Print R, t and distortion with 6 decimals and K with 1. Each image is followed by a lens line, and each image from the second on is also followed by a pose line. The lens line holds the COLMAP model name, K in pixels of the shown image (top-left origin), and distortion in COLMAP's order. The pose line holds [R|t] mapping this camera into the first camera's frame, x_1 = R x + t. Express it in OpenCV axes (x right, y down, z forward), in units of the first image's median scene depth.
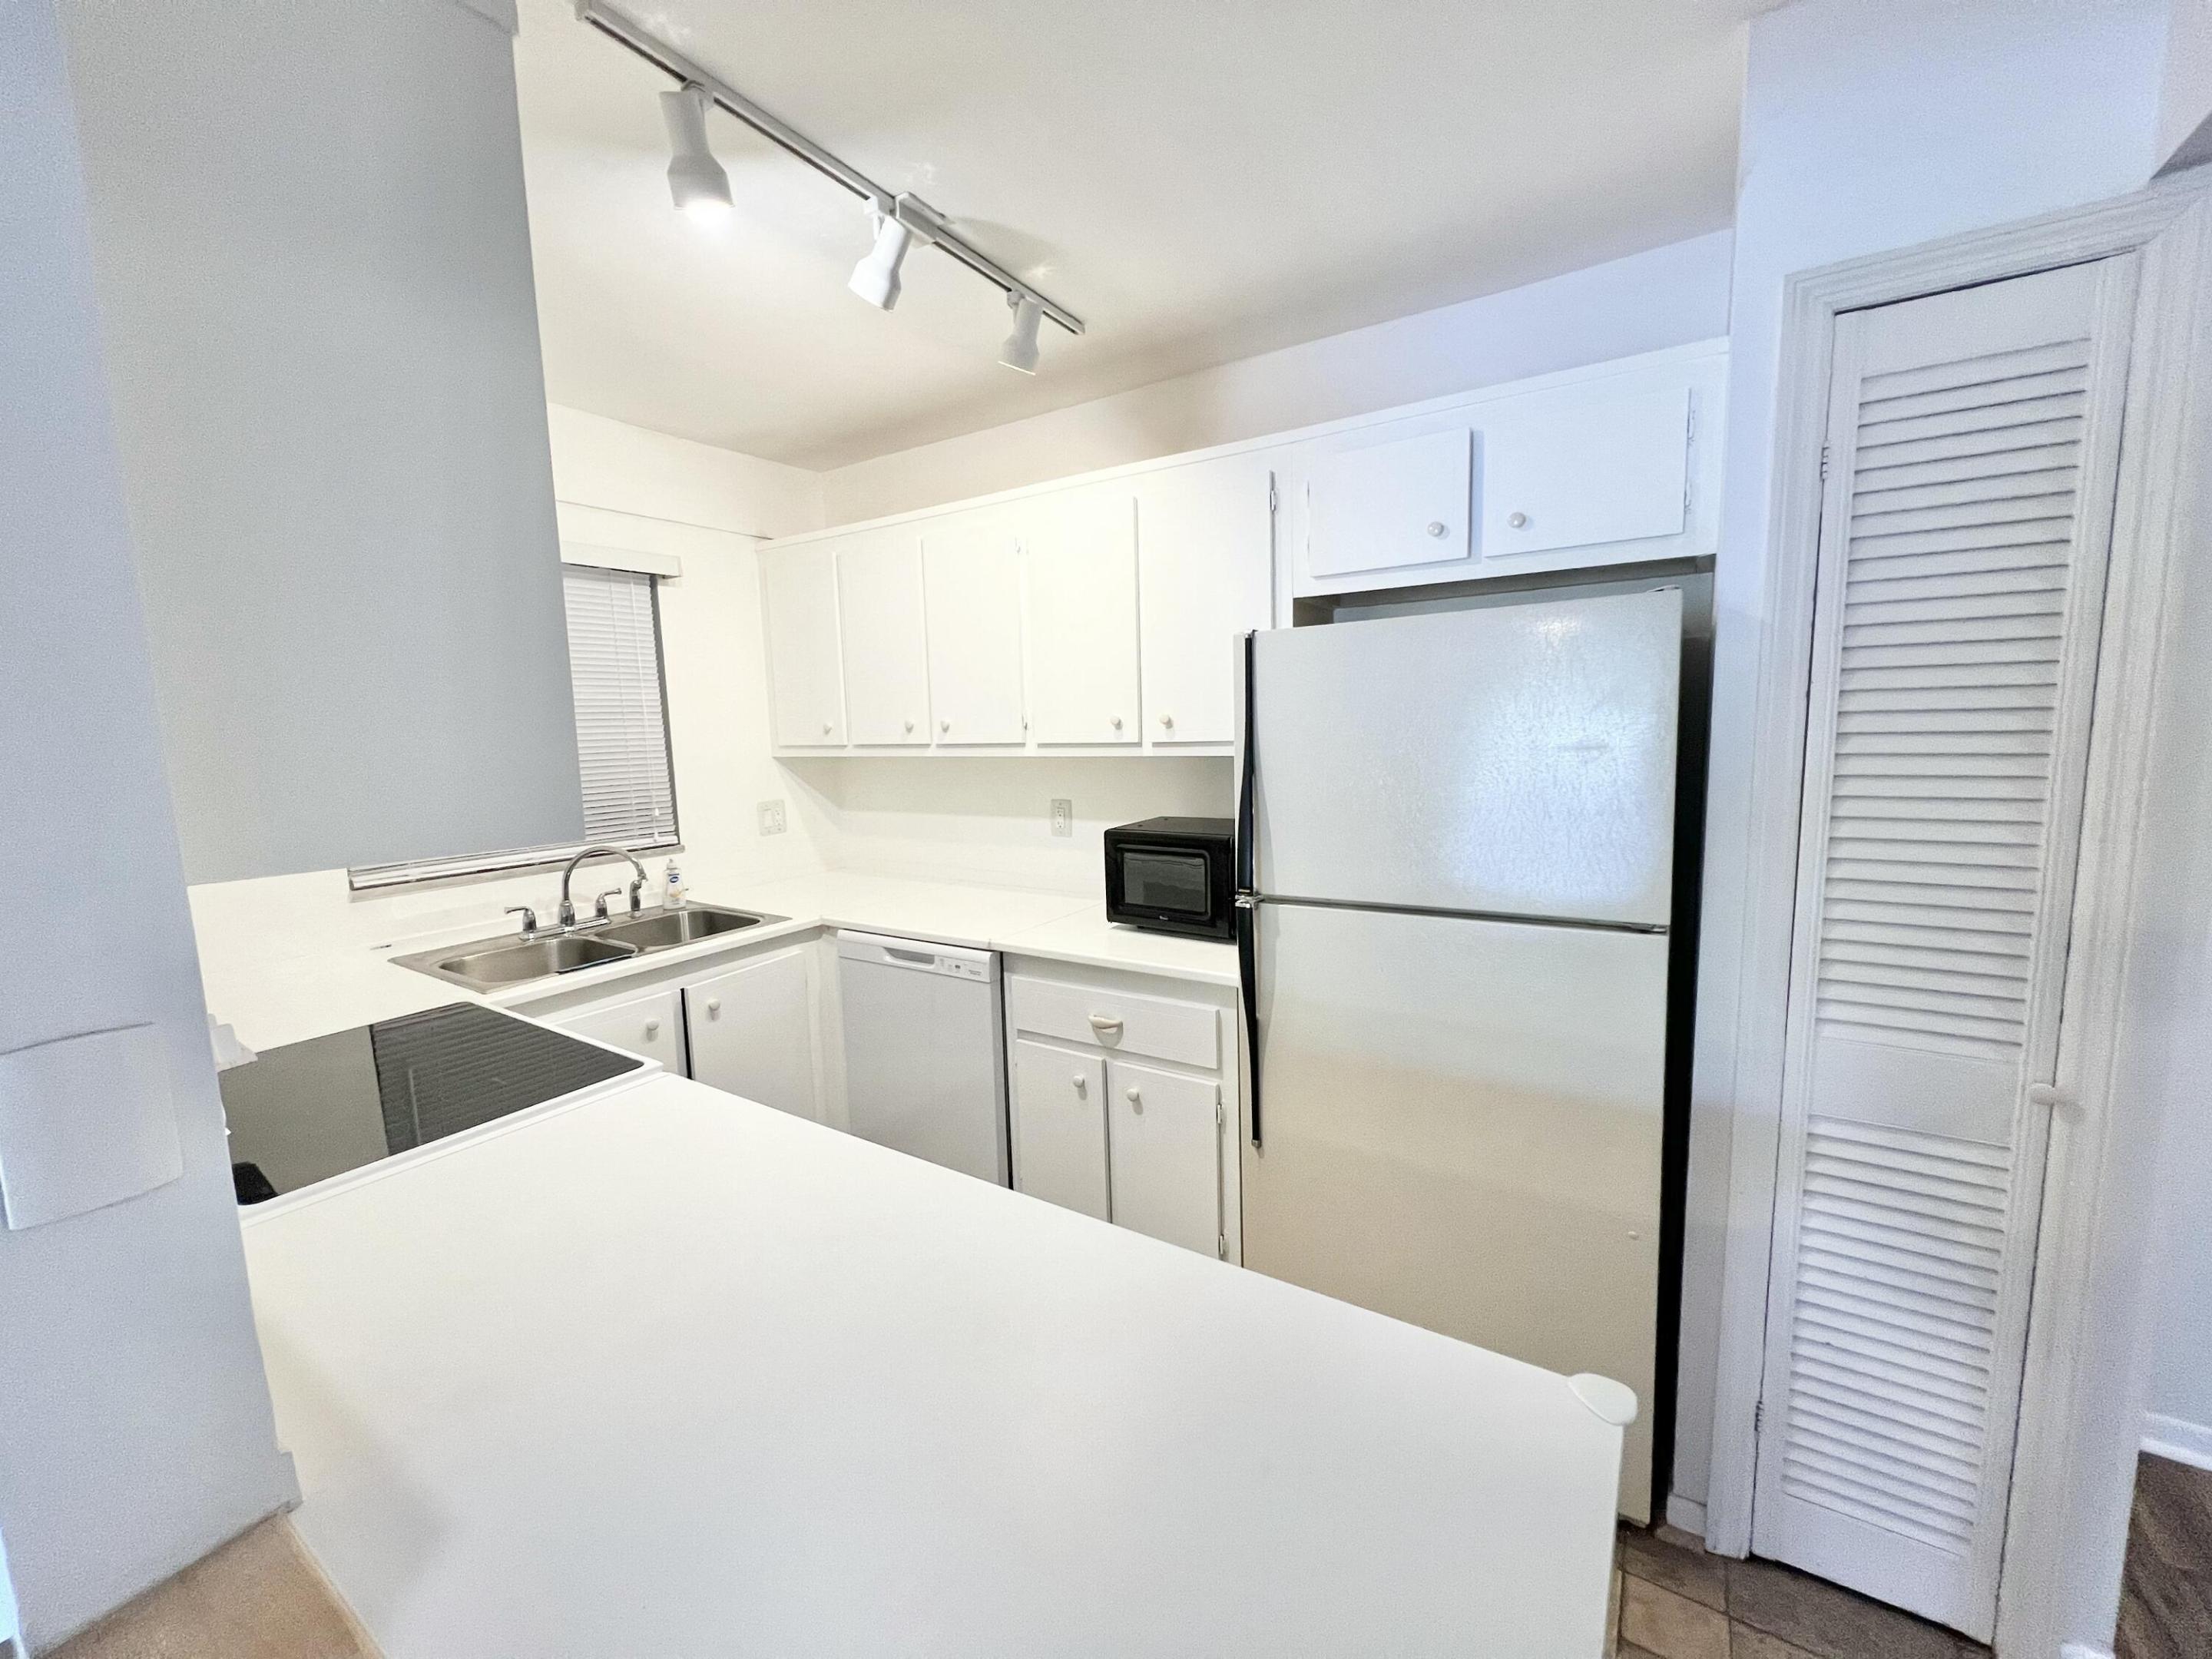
lens RADIAL K [[881.4, 0, 1097.8], [0, 881.4, 827.0], [0, 0, 1]] dist [0.000870, -0.000055]
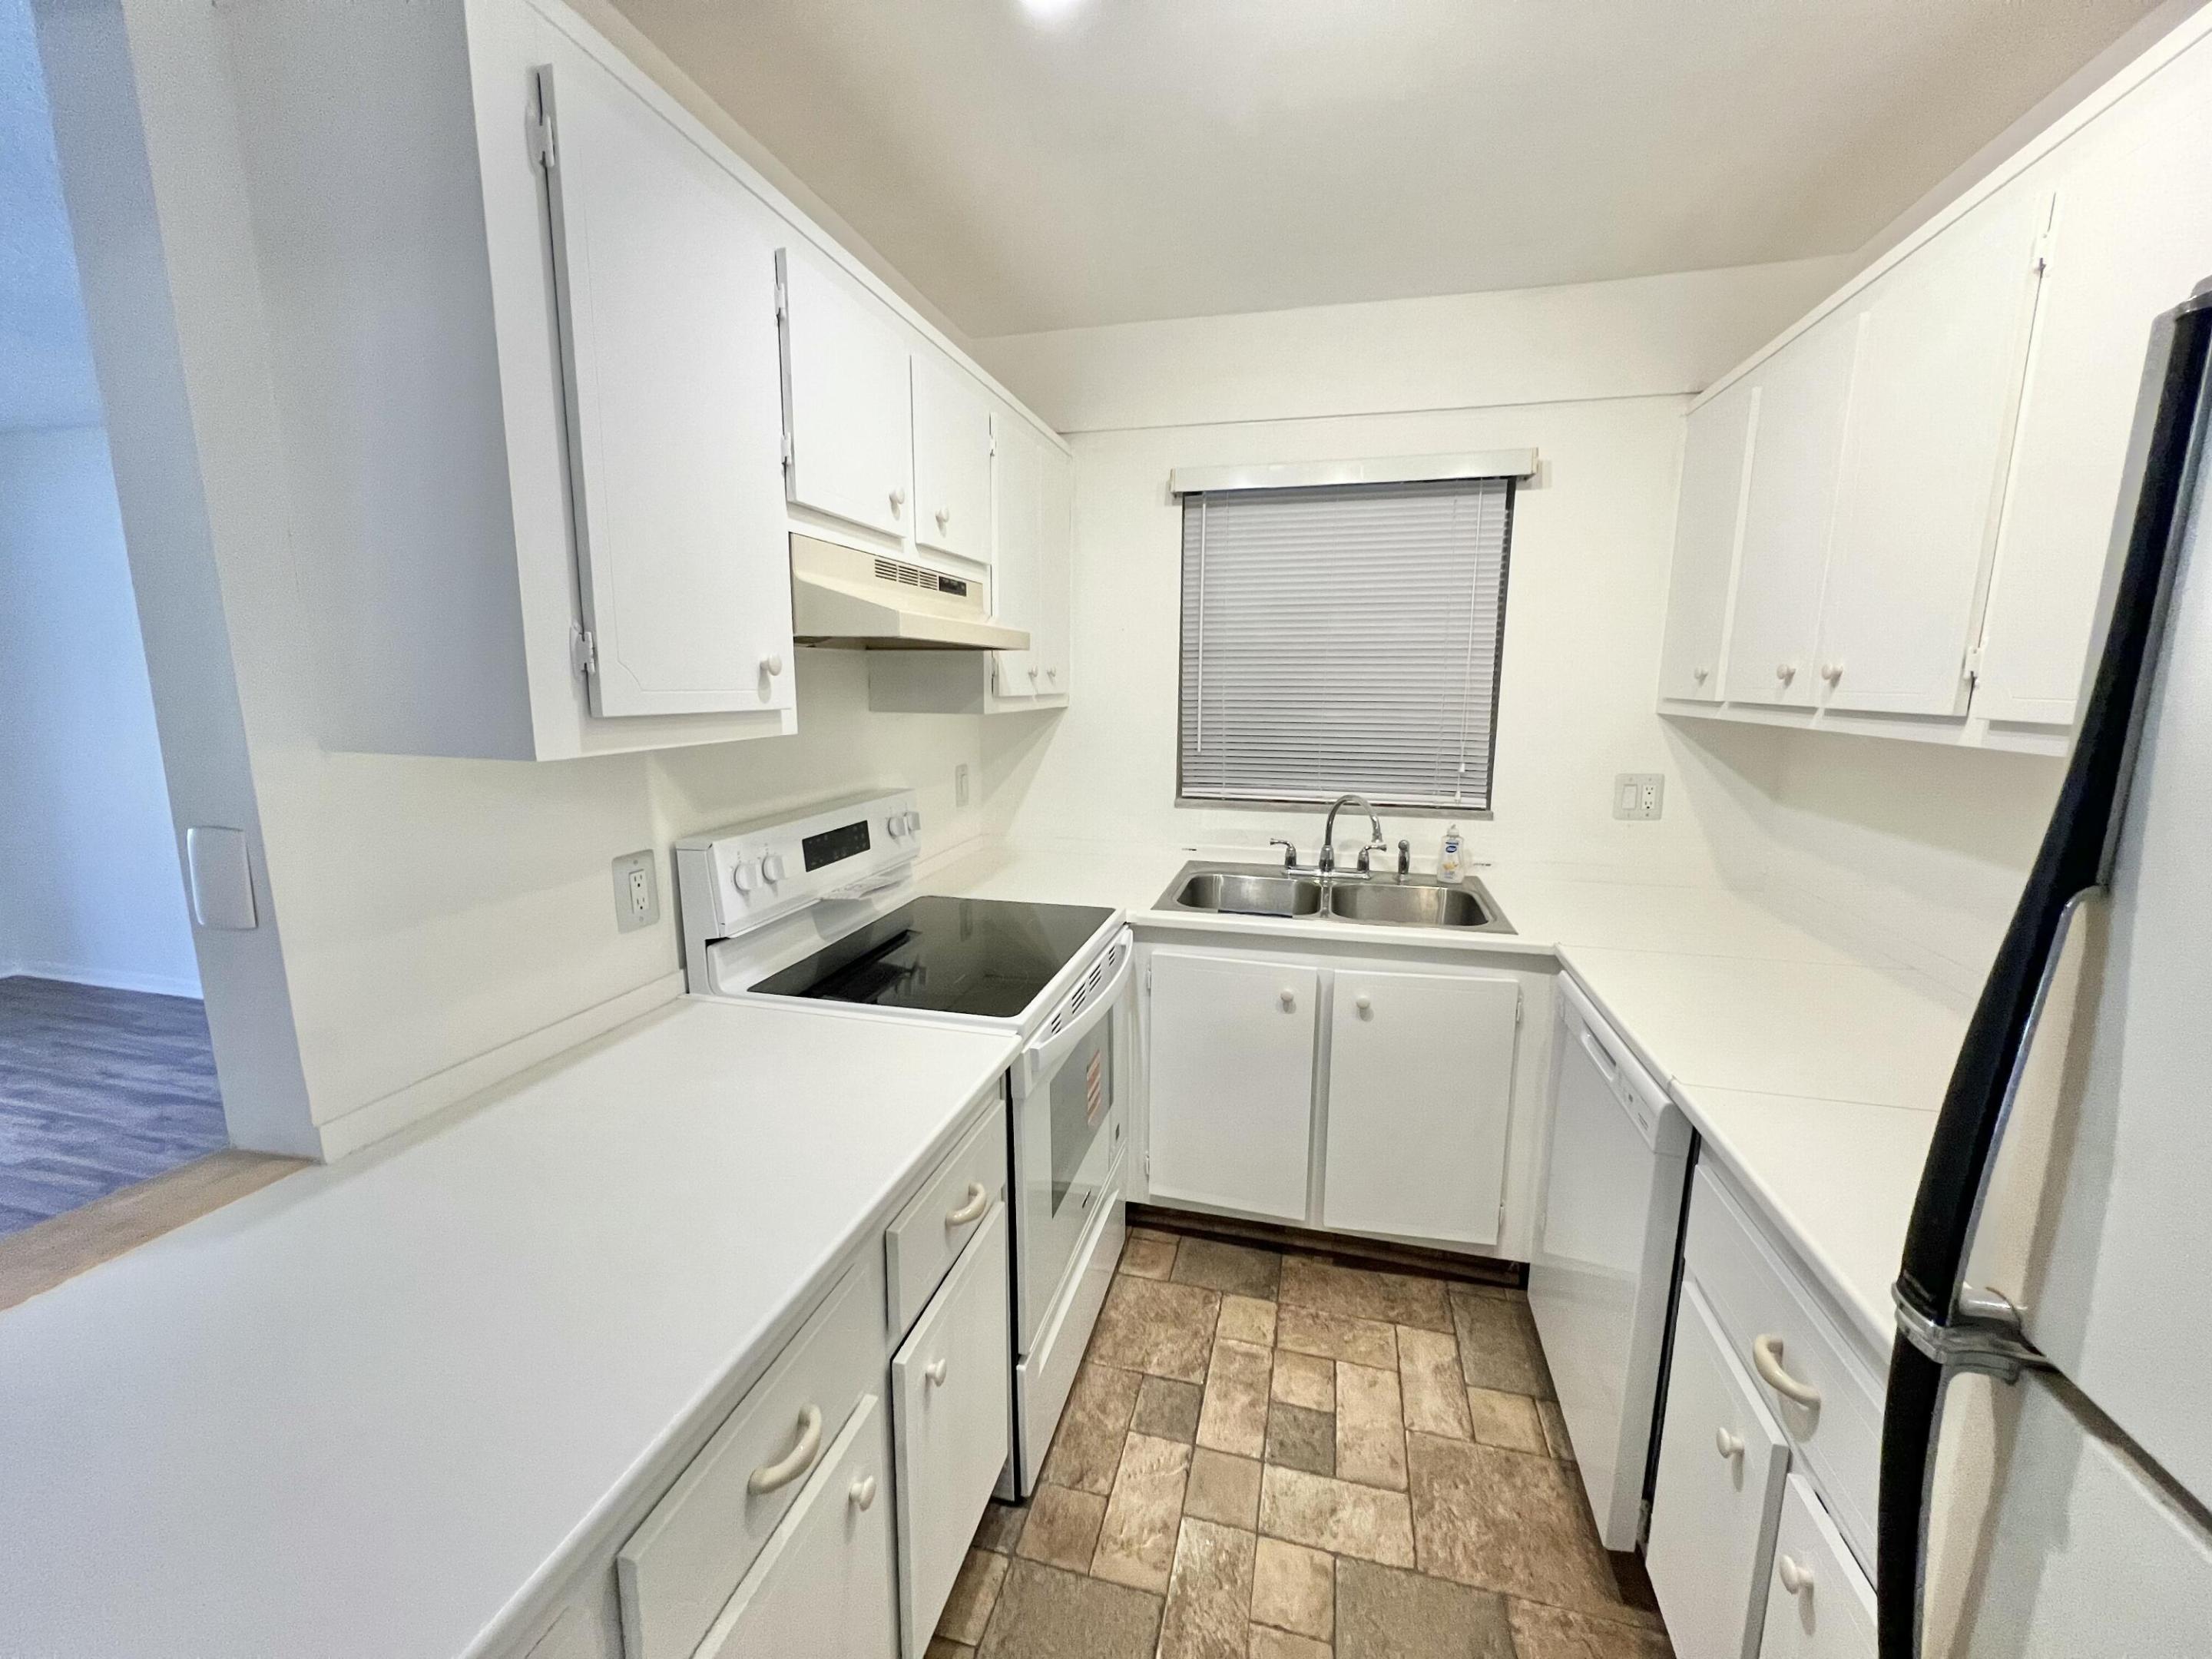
lens RADIAL K [[881.4, 0, 1102.1], [0, 881.4, 827.8], [0, 0, 1]] dist [0.000870, -0.000055]
pose [[0.319502, 0.189830, -0.928377, 0.223254], [-0.128250, 0.979376, 0.156121, -0.057128], [0.938867, 0.069183, 0.337259, 0.463475]]
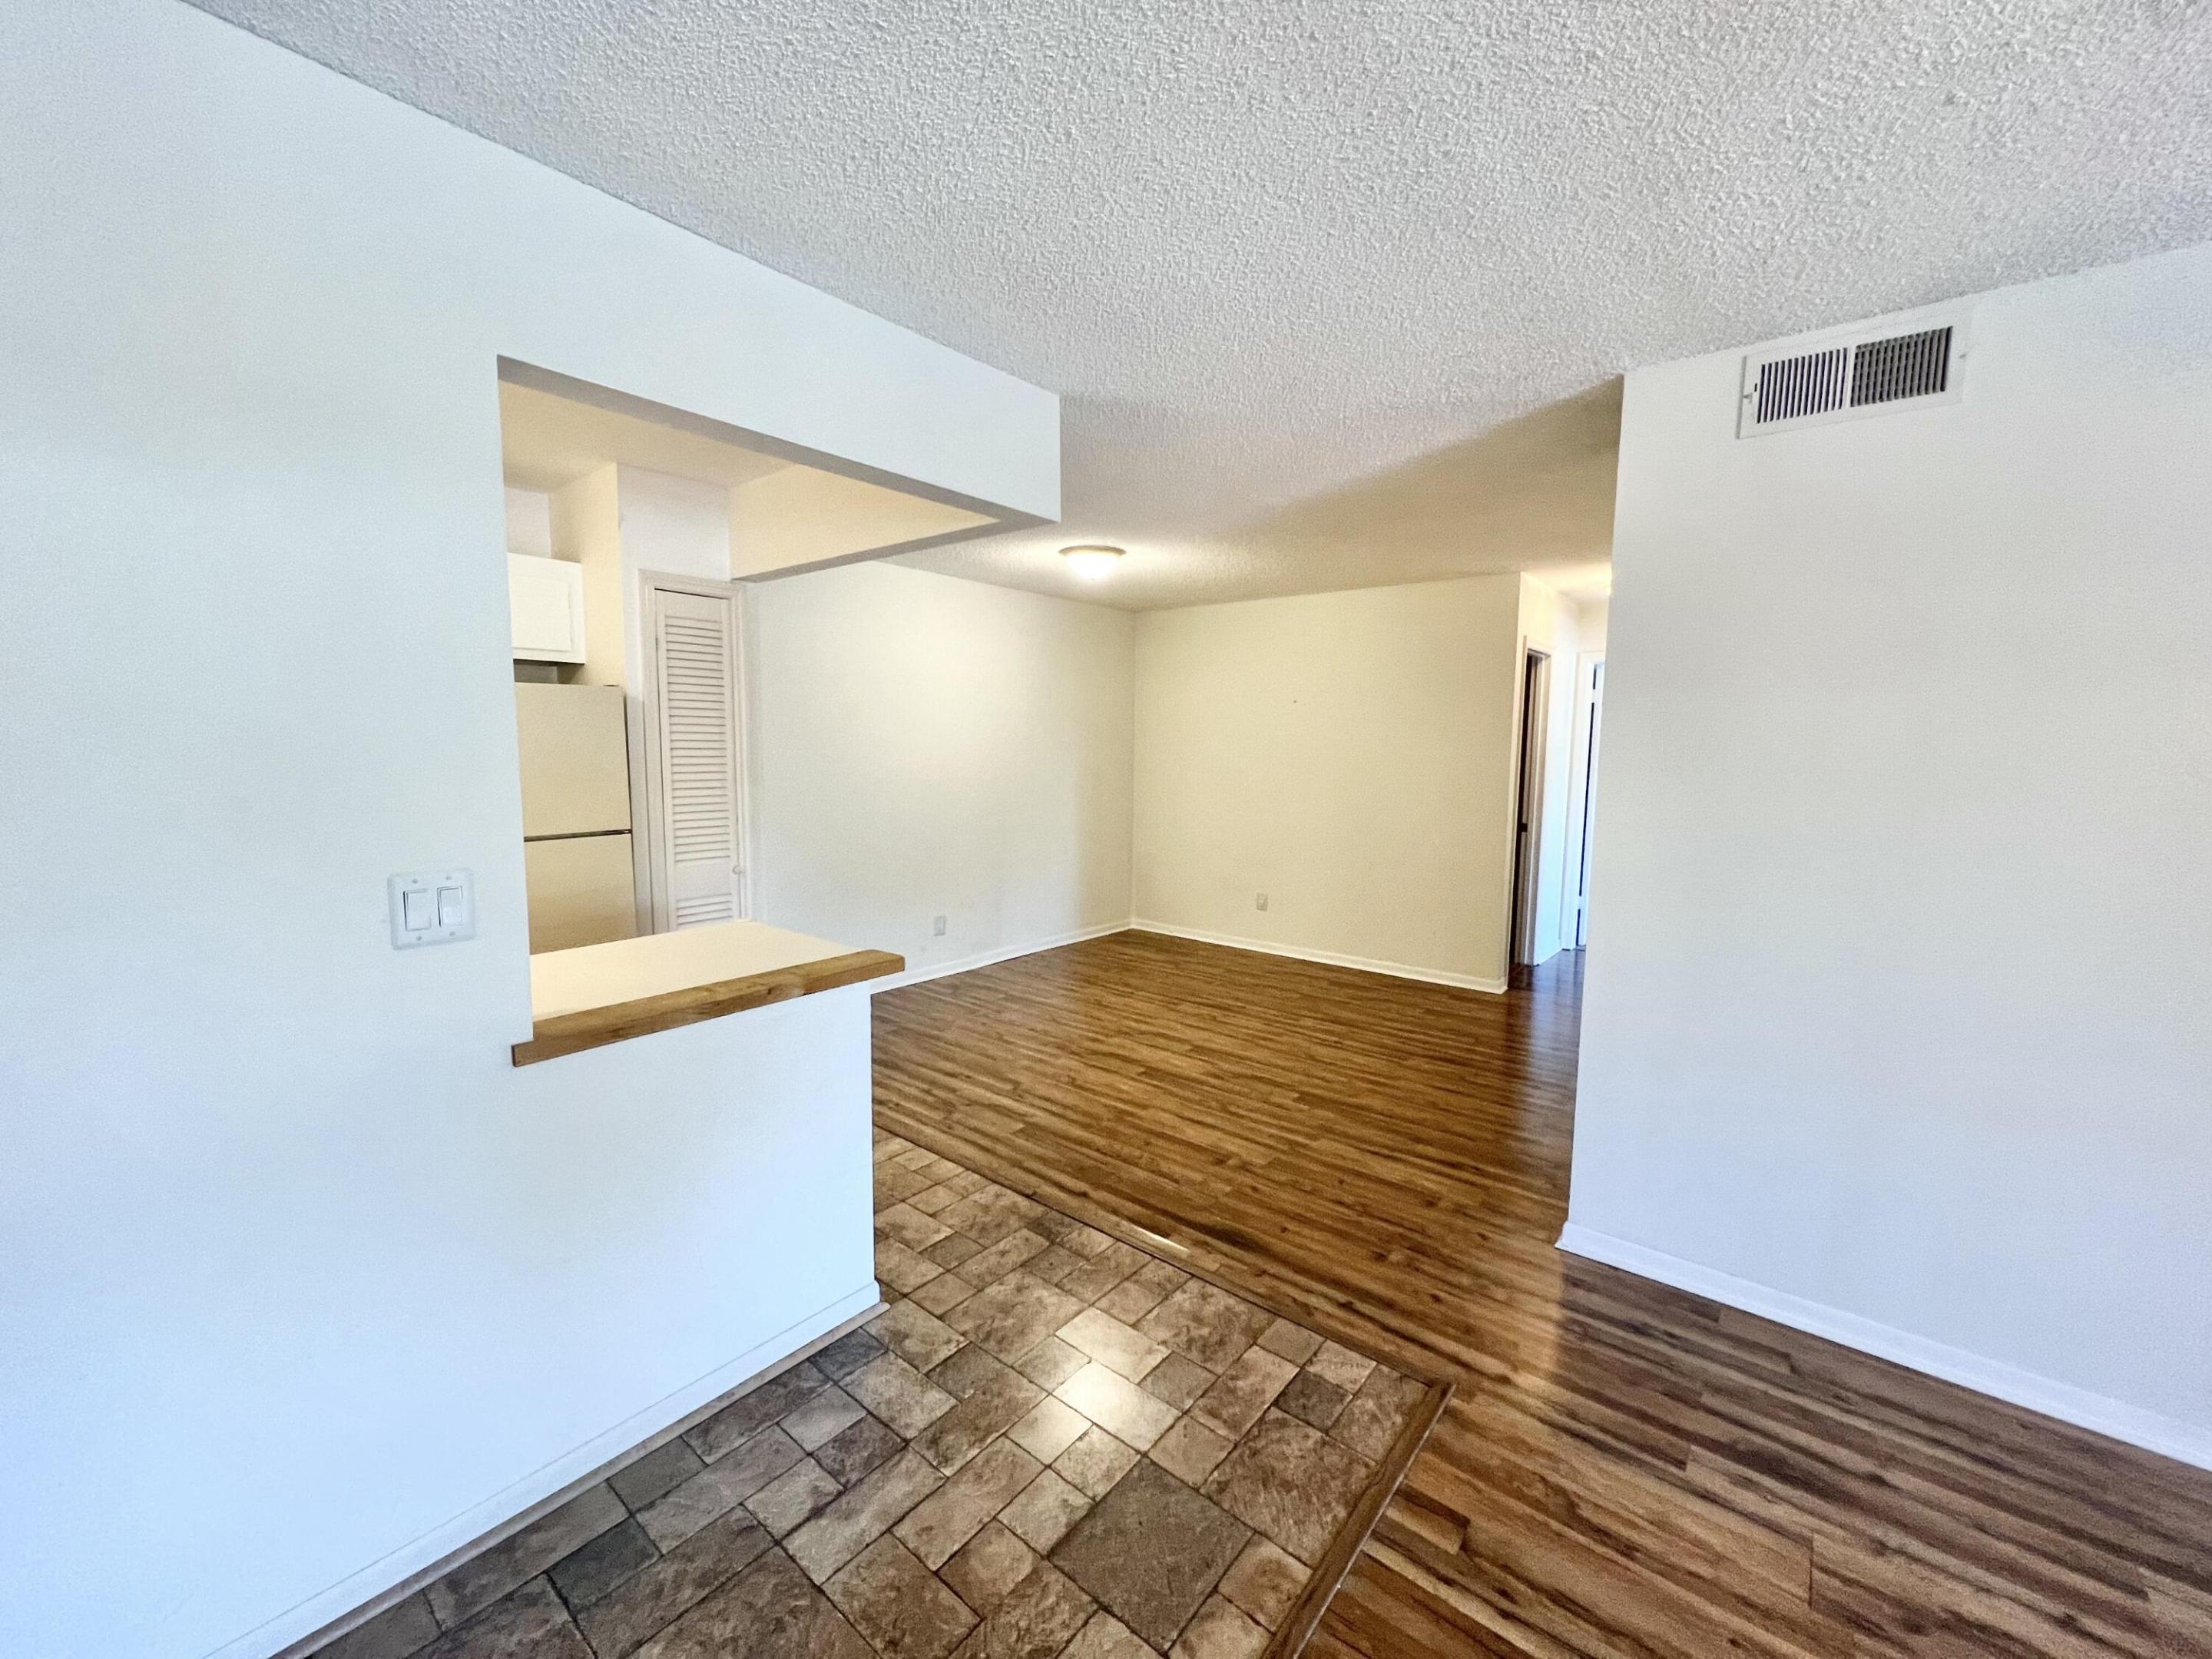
lens RADIAL K [[881.4, 0, 1101.1], [0, 881.4, 829.8], [0, 0, 1]] dist [0.000870, -0.000055]
pose [[0.110434, -0.068837, 0.991497, -0.864719], [0.107324, 0.992591, 0.056959, 0.064875], [-0.988072, 0.100121, 0.117004, -0.285014]]
